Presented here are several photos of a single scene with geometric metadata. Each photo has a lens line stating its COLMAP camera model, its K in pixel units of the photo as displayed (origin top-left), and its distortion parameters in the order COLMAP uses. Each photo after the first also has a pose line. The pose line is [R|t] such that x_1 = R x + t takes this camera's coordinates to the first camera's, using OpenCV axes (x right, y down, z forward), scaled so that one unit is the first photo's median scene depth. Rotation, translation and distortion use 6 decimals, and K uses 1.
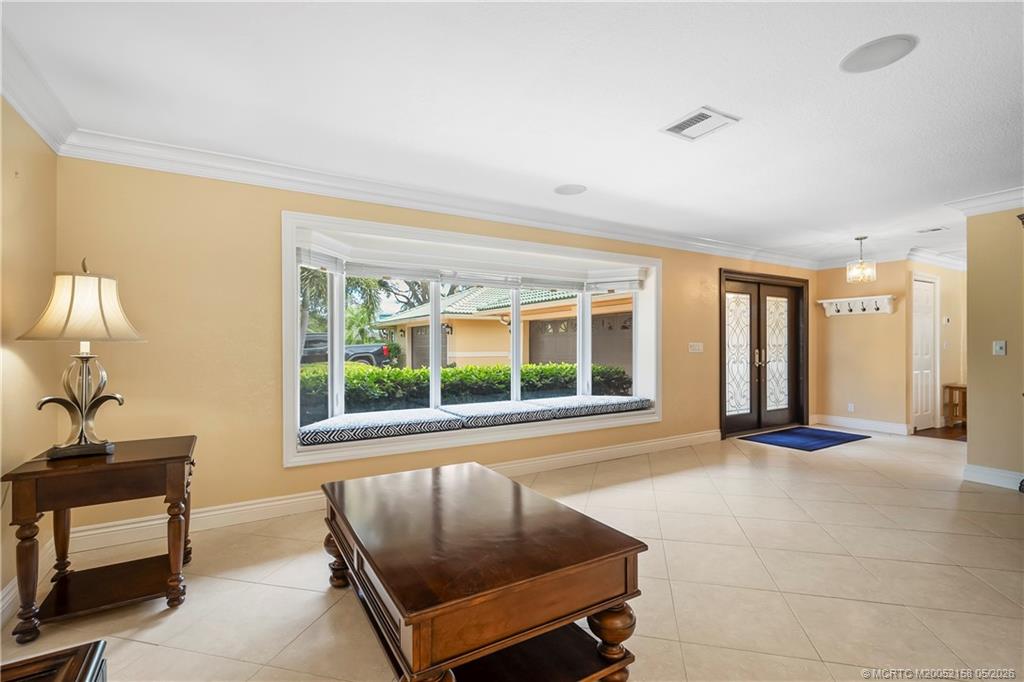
lens RADIAL K [[470.3, 0, 510.2], [0, 470.3, 340.8], [0, 0, 1]] dist [-0.000272, 0.001506]
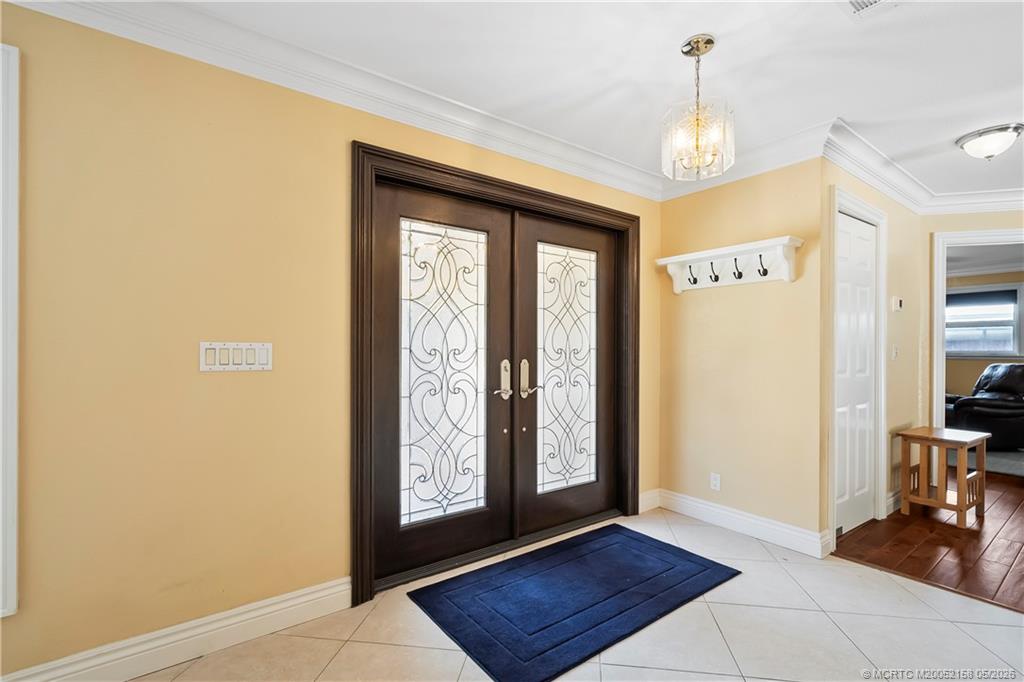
lens RADIAL K [[470.3, 0, 515.3], [0, 470.3, 345.1], [0, 0, 1]] dist [-0.000272, 0.001506]
pose [[0.995231, 0.005365, 0.097401, 0.491232], [-0.005415, 0.999985, 0.000241, 0.004550], [-0.097398, -0.000768, 0.995245, 0.563231]]
